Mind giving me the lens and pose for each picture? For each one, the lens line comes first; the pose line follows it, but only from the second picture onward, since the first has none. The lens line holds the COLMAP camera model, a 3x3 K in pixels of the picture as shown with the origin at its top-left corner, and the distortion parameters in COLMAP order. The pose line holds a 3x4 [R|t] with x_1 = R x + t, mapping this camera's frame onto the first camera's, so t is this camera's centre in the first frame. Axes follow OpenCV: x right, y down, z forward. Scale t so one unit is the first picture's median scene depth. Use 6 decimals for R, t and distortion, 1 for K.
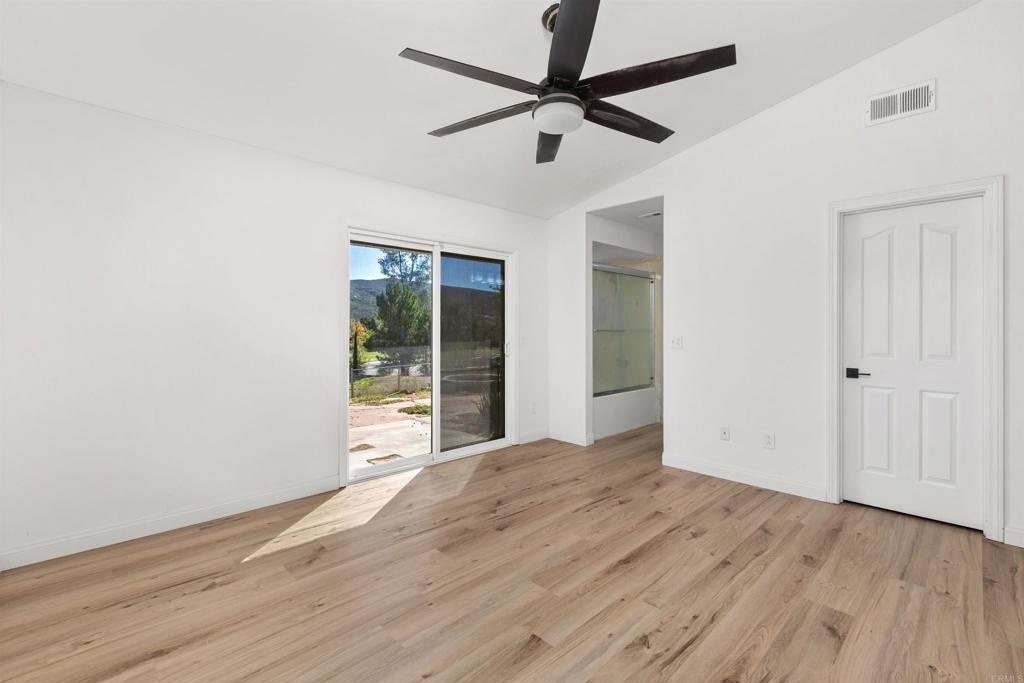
lens RADIAL K [[460.1, 0, 528.8], [0, 460.1, 330.4], [0, 0, 1]] dist [-0.001822, -0.000651]
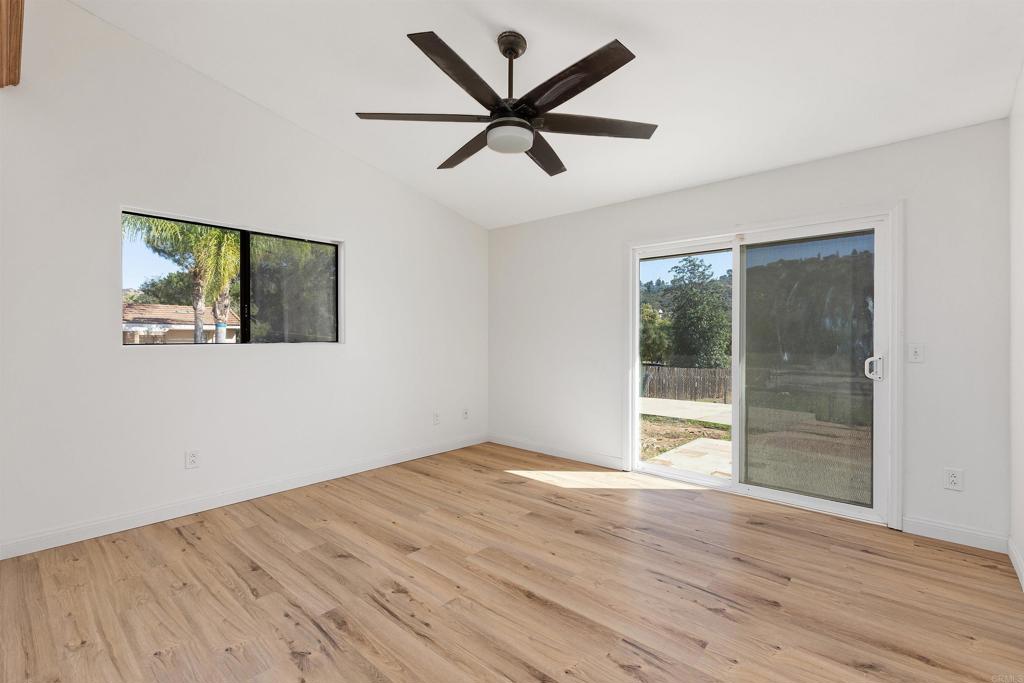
lens RADIAL K [[468.4, 0, 494.8], [0, 468.4, 336.5], [0, 0, 1]] dist [-0.001106, -0.000610]
pose [[0.017609, -0.003986, -0.999837, 0.935231], [-0.004053, 0.999984, -0.004057, 0.004800], [0.999837, 0.004124, 0.017593, 0.765549]]
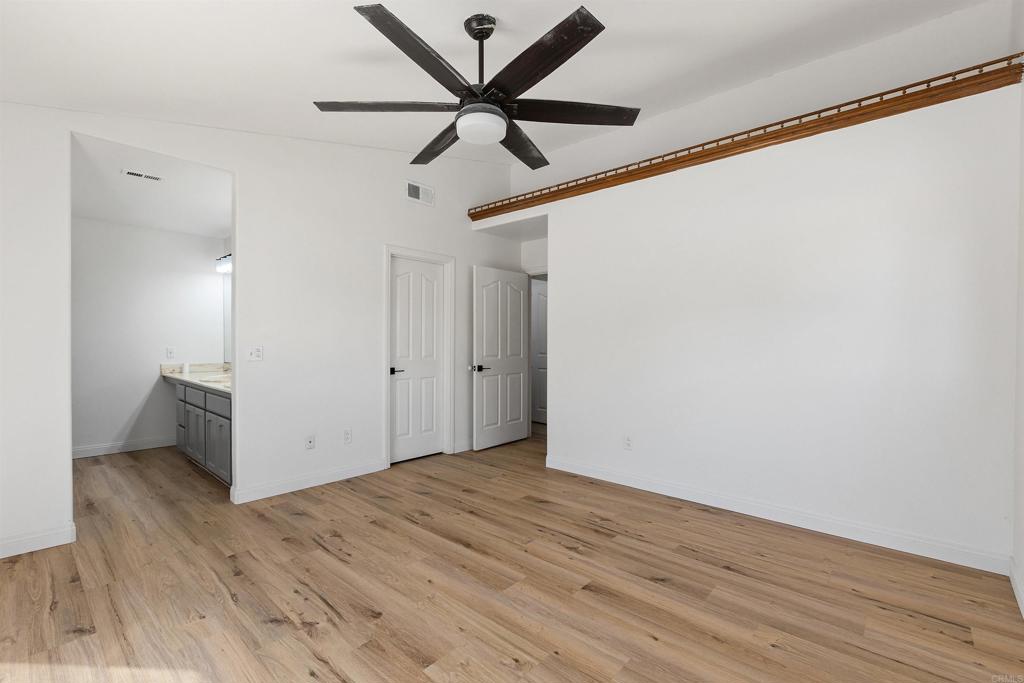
lens RADIAL K [[445.8, 0, 512.0], [0, 445.8, 341.5], [0, 0, 1]] dist [-0.000641, -0.000932]
pose [[-0.045539, -0.003179, 0.998958, -0.739332], [-0.002174, 0.999993, 0.003083, 0.000925], [-0.998960, -0.002031, -0.045546, 0.789399]]
